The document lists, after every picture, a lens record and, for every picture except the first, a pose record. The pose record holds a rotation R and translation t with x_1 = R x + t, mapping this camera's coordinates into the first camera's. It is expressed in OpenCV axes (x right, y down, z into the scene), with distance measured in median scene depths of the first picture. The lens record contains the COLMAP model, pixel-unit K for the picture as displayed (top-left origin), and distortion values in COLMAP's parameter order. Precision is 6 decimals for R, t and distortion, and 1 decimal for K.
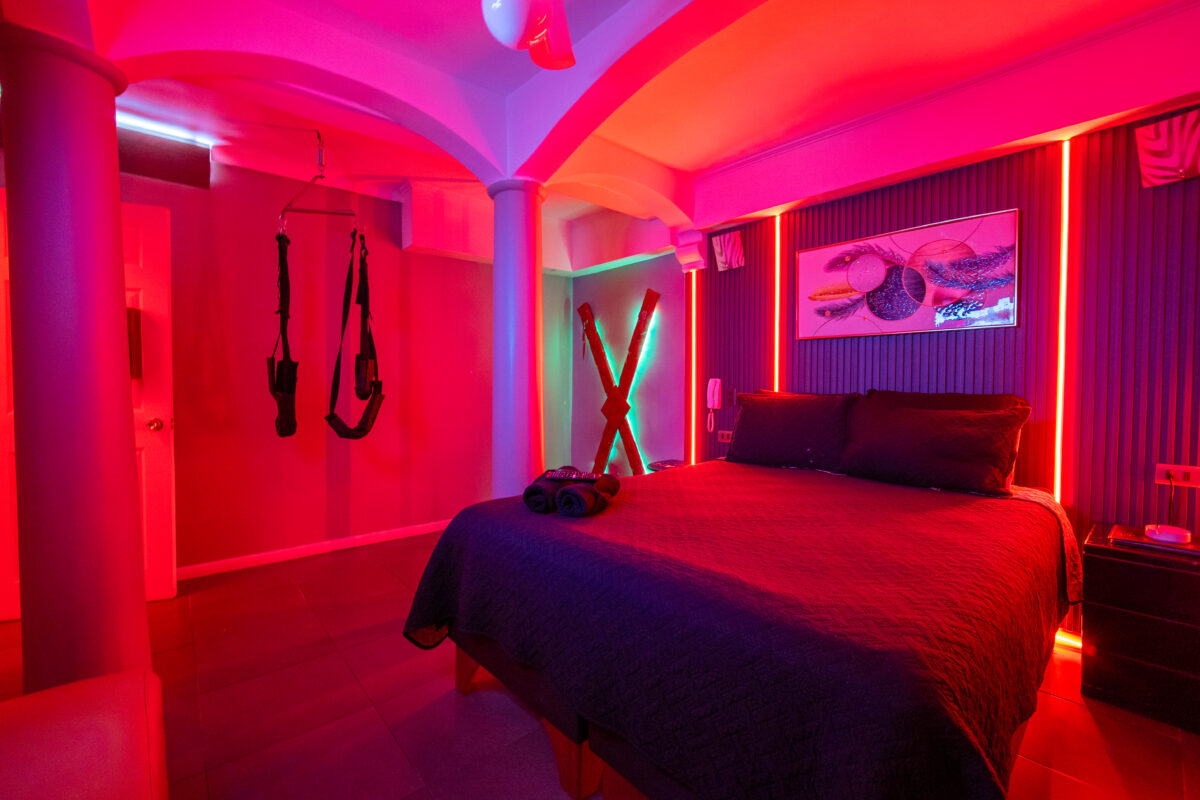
lens RADIAL K [[506.2, 0, 599.5], [0, 506.2, 397.0], [0, 0, 1]] dist [-0.015015, 0.000335]
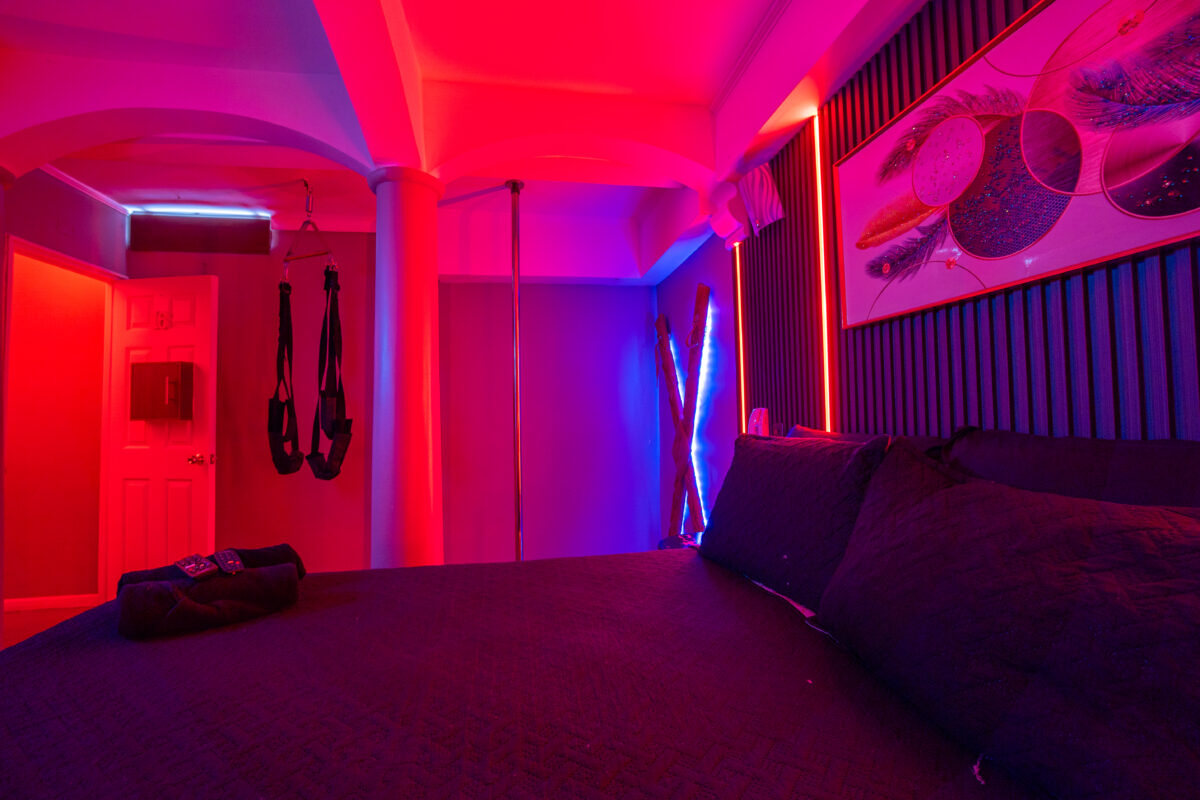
lens RADIAL K [[506.2, 0, 599.5], [0, 506.2, 397.0], [0, 0, 1]] dist [-0.015015, 0.000335]
pose [[0.840961, -0.033681, -0.540047, 0.485726], [-0.000170, 0.998044, -0.062509, -0.014045], [0.541096, 0.052659, 0.839310, 0.464341]]
